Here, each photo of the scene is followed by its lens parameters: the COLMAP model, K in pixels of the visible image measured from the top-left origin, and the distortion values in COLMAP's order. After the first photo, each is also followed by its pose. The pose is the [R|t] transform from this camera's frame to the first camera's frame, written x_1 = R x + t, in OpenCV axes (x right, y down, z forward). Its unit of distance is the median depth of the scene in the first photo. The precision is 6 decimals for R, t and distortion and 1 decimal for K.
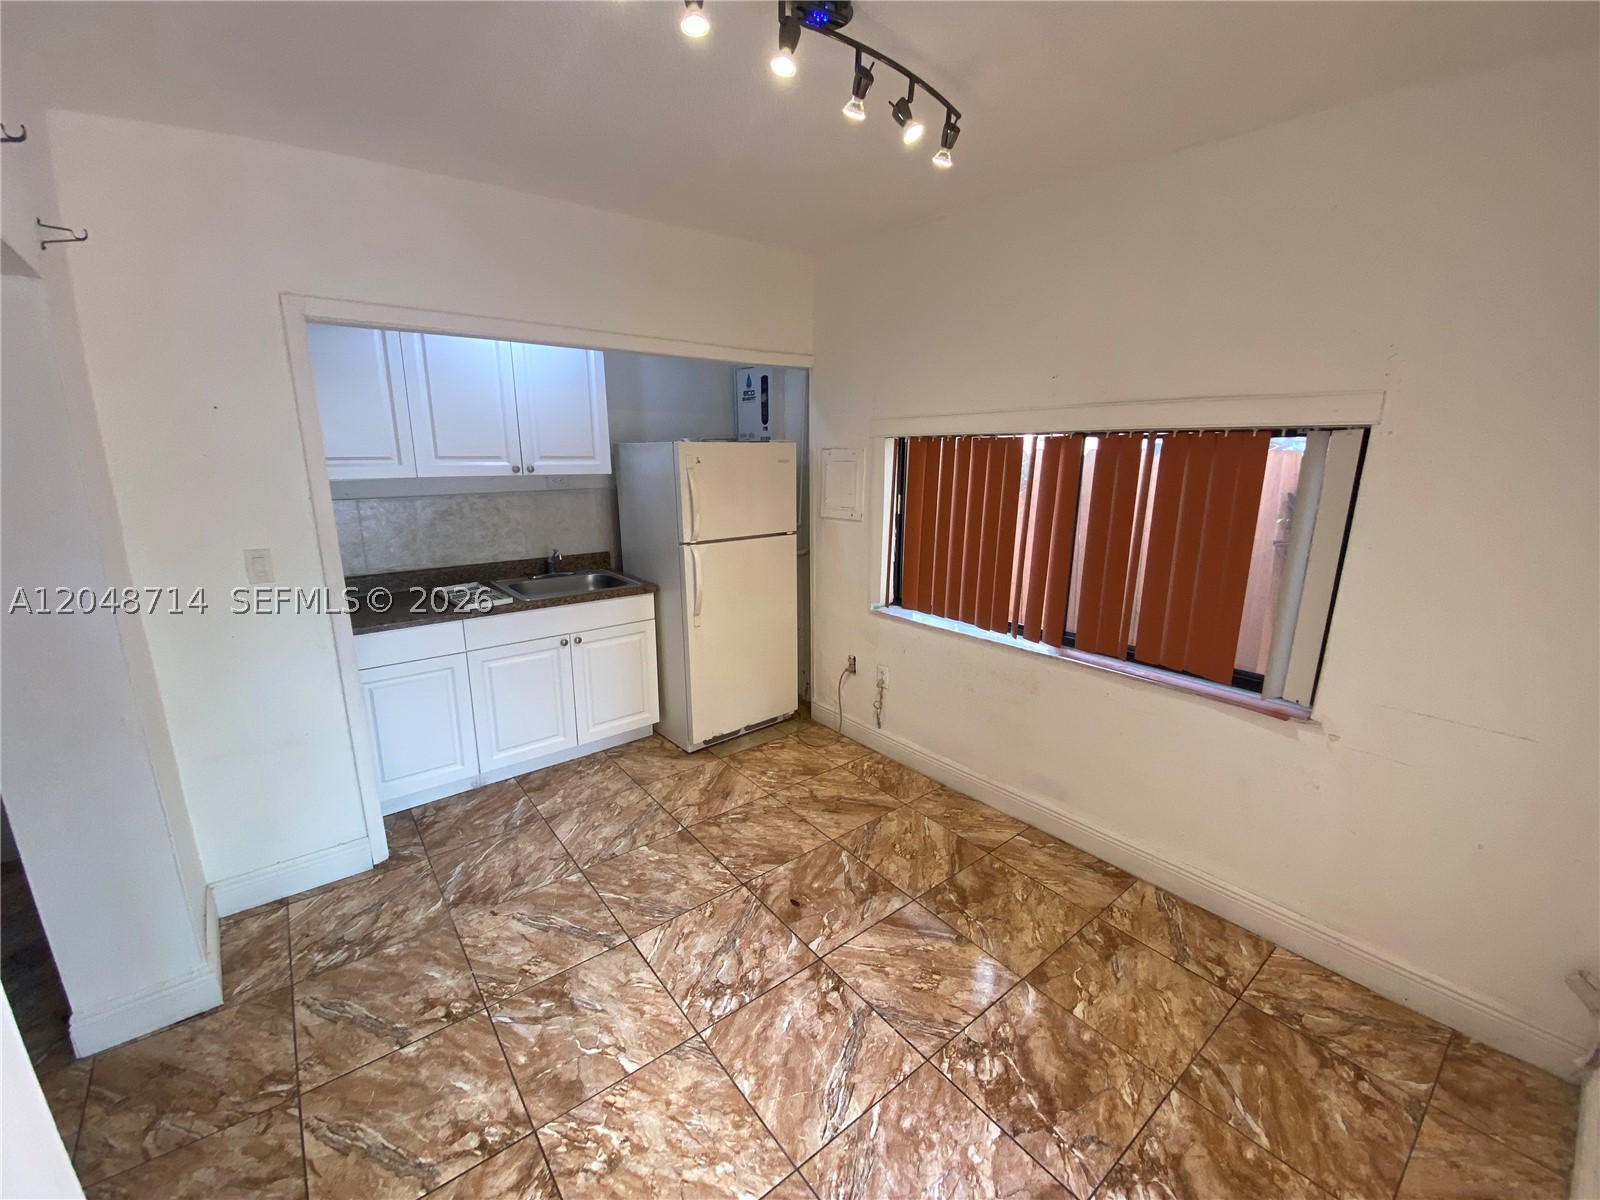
lens RADIAL K [[649.8, 0, 795.4], [0, 649.8, 598.7], [0, 0, 1]] dist [0.039241, -0.031837]
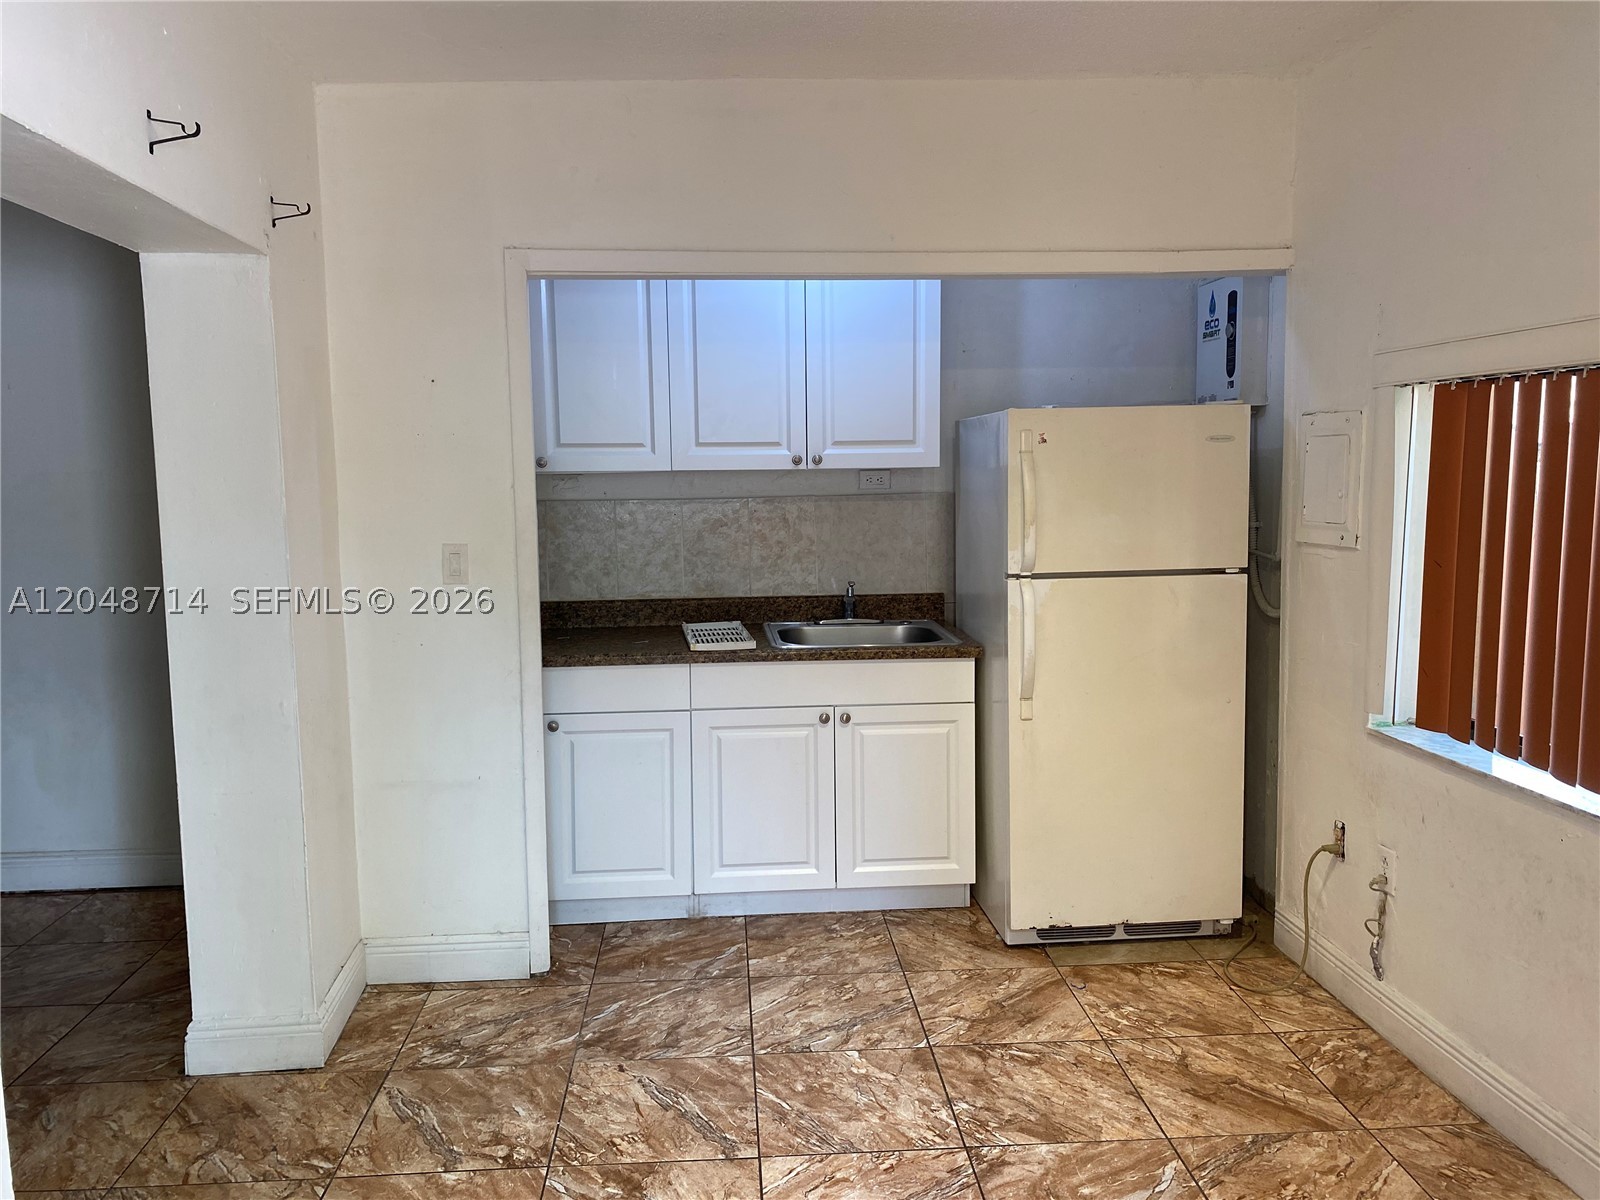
lens RADIAL K [[1232.5, 0, 797.9], [0, 1232.5, 594.6], [0, 0, 1]] dist [0.035151, -0.009787]
pose [[0.824373, 0.050312, -0.563807, 0.374775], [-0.115001, 0.990156, -0.079792, 0.054750], [0.554243, 0.130616, 0.822043, -0.045624]]
